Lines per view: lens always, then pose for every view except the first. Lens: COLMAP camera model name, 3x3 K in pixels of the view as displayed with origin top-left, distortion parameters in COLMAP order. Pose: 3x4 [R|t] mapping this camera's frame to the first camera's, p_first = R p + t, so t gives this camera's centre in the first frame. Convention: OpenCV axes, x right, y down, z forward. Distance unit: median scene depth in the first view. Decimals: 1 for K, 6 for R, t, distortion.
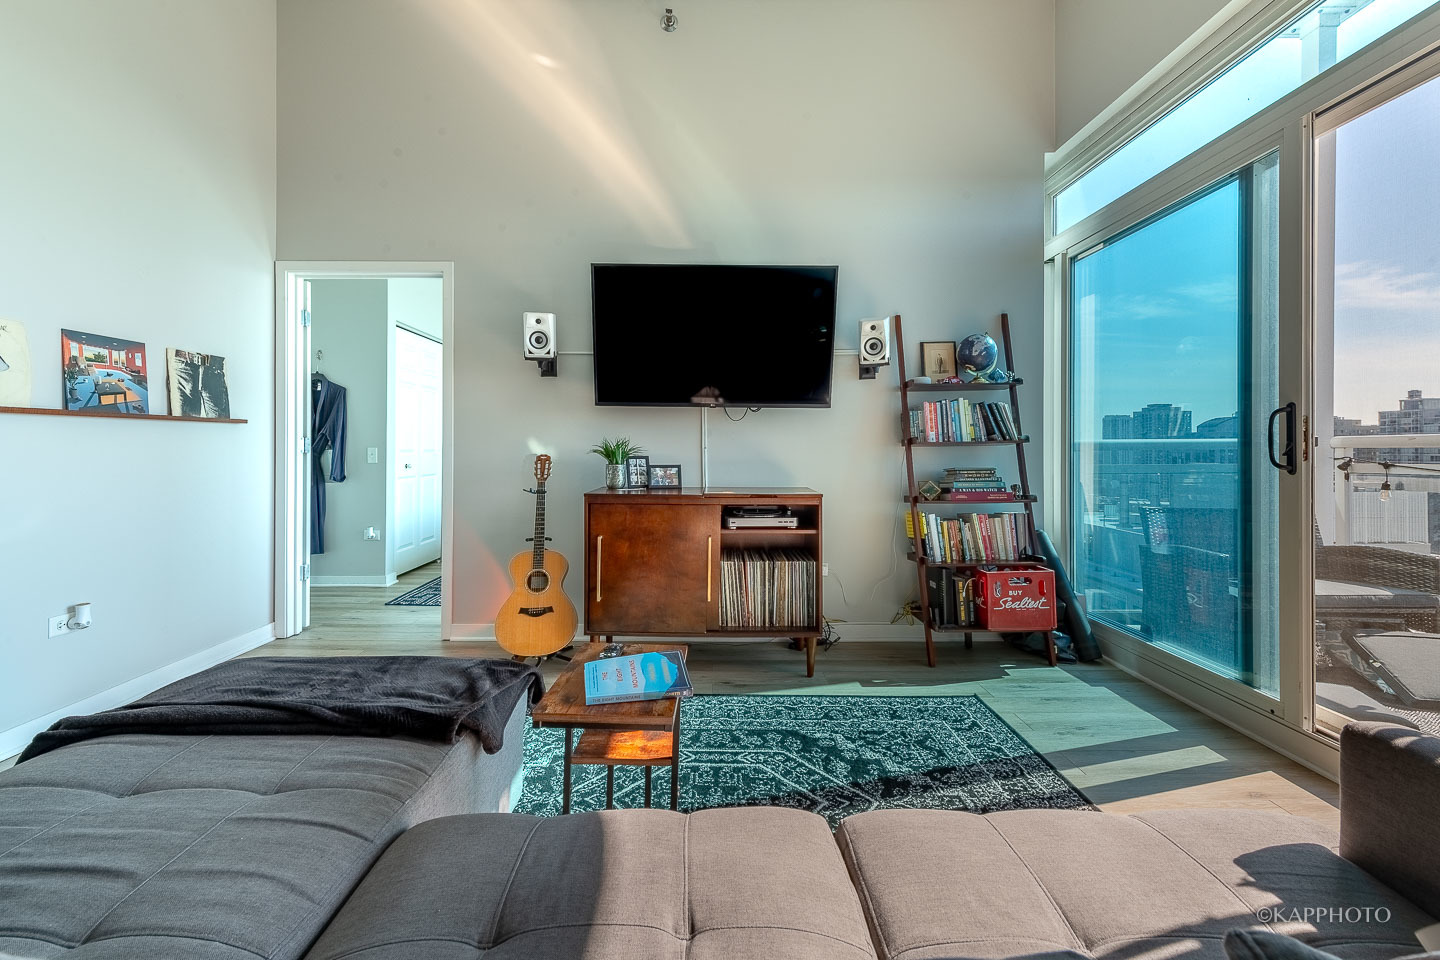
lens RADIAL K [[604.8, 0, 674.3], [0, 604.8, 454.5], [0, 0, 1]] dist [-0.015376, 0.001077]
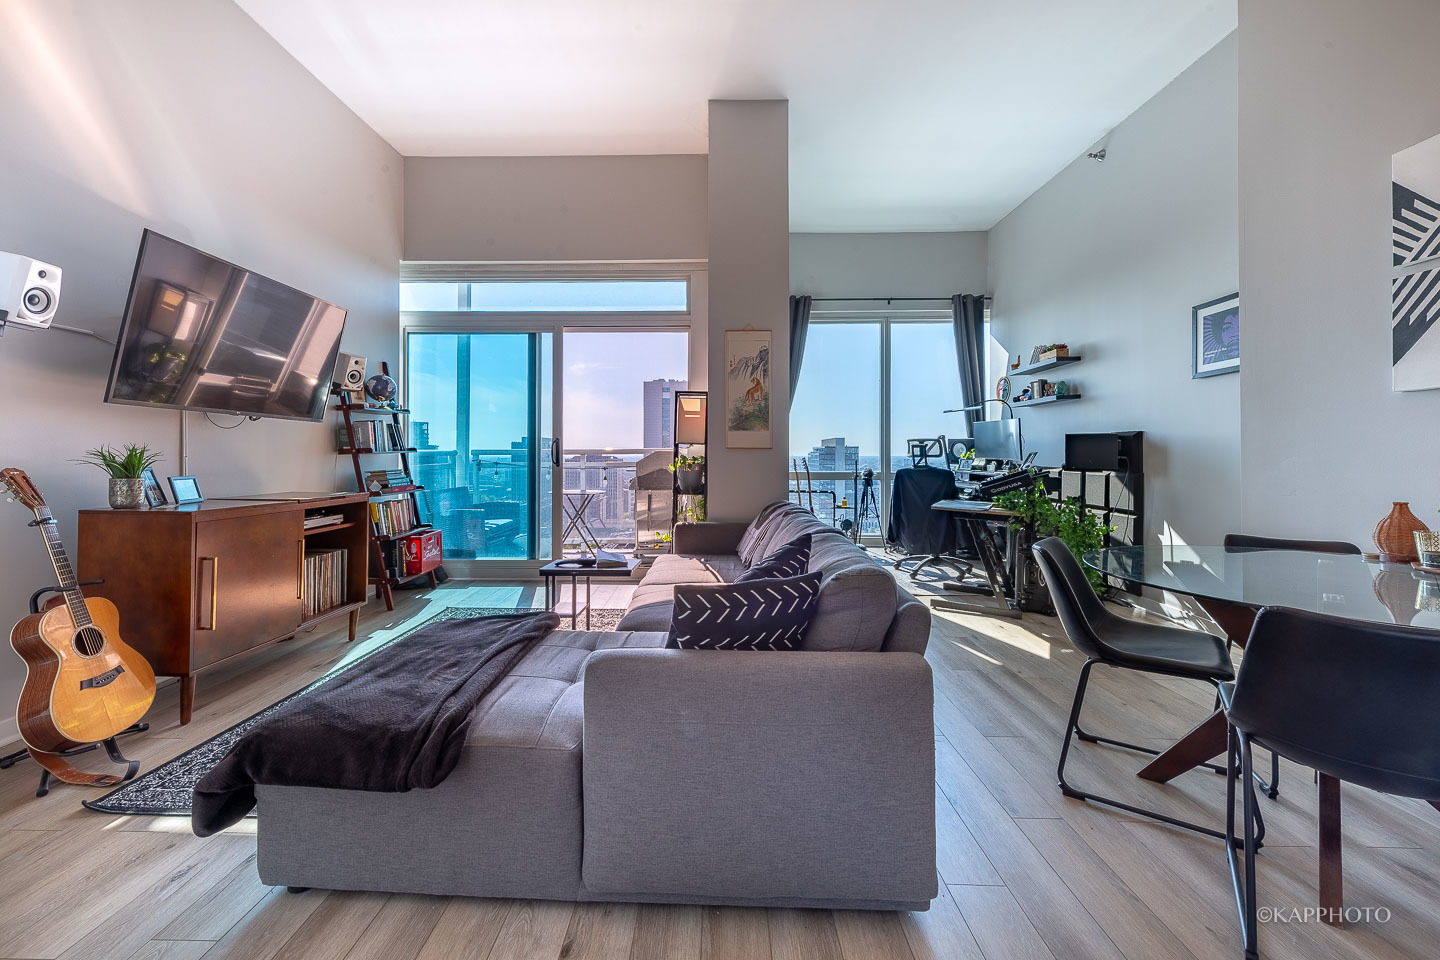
lens RADIAL K [[575.1, 0, 731.4], [0, 575.1, 450.1], [0, 0, 1]] dist [0.016724, -0.003999]
pose [[-0.032342, 0.006454, 0.999456, -0.972485], [0.005466, 0.999965, -0.006280, -0.011659], [-0.999462, 0.005260, -0.032376, 0.249803]]
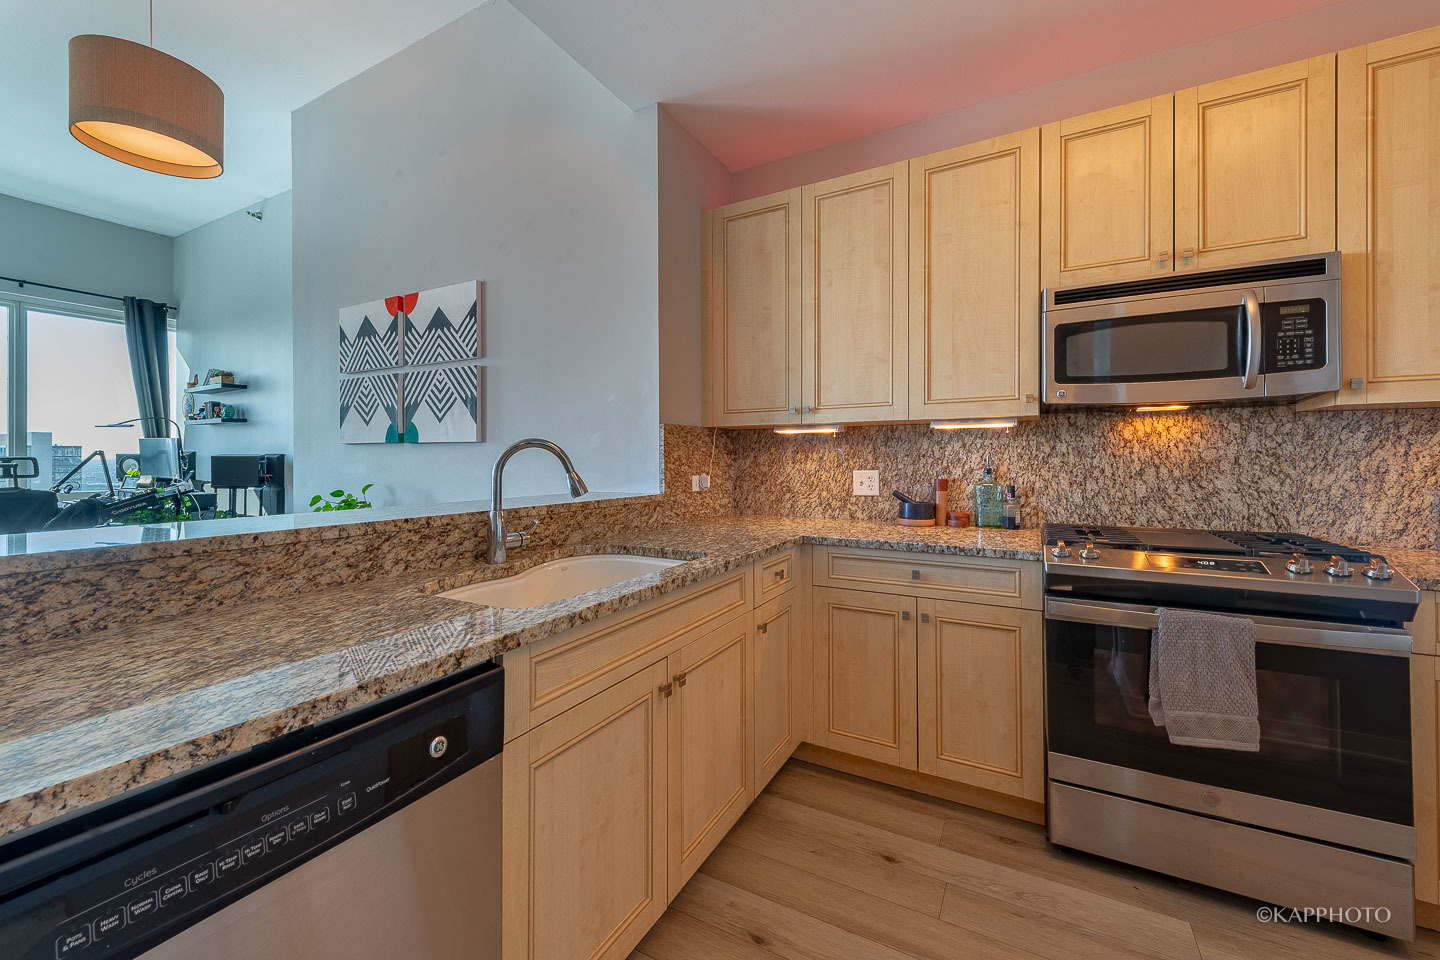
lens RADIAL K [[601.0, 0, 710.0], [0, 601.0, 455.0], [0, 0, 1]] dist [0.001729, -0.001139]
pose [[-0.867463, -0.001650, 0.497499, -1.619803], [0.001720, 0.999979, 0.006314, -0.065790], [-0.497499, 0.006333, -0.867442, 0.143881]]
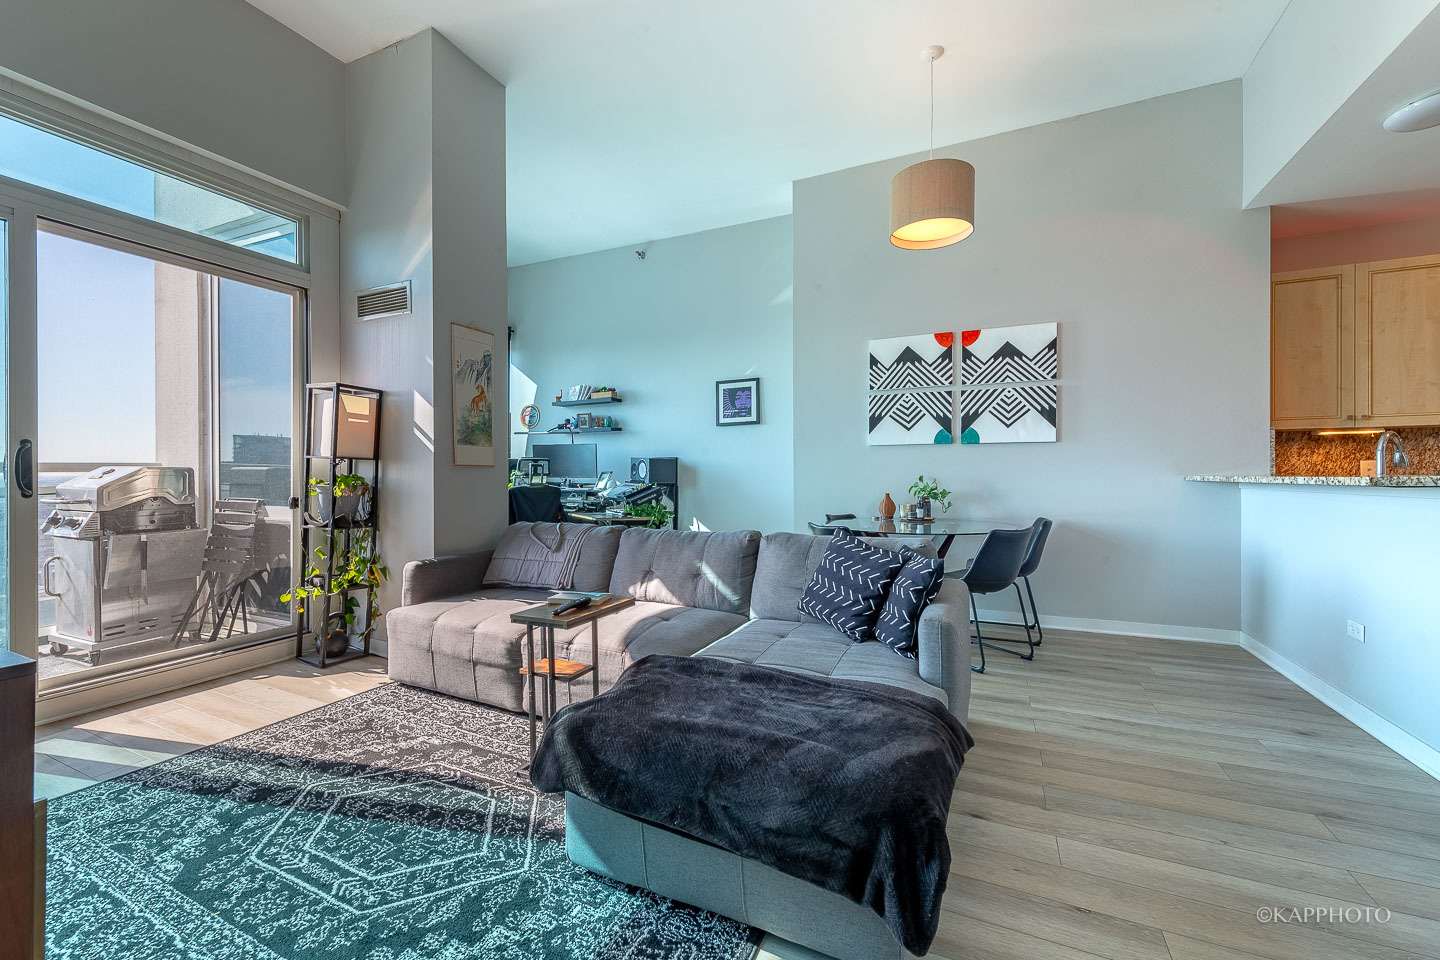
lens RADIAL K [[575.1, 0, 677.2], [0, 575.1, 478.4], [0, 0, 1]] dist [0.016724, -0.003999]
pose [[-0.902996, -0.005428, 0.429614, -0.492137], [0.000426, 0.999908, 0.013529, -0.012955], [-0.429648, 0.012400, -0.902911, 1.087139]]
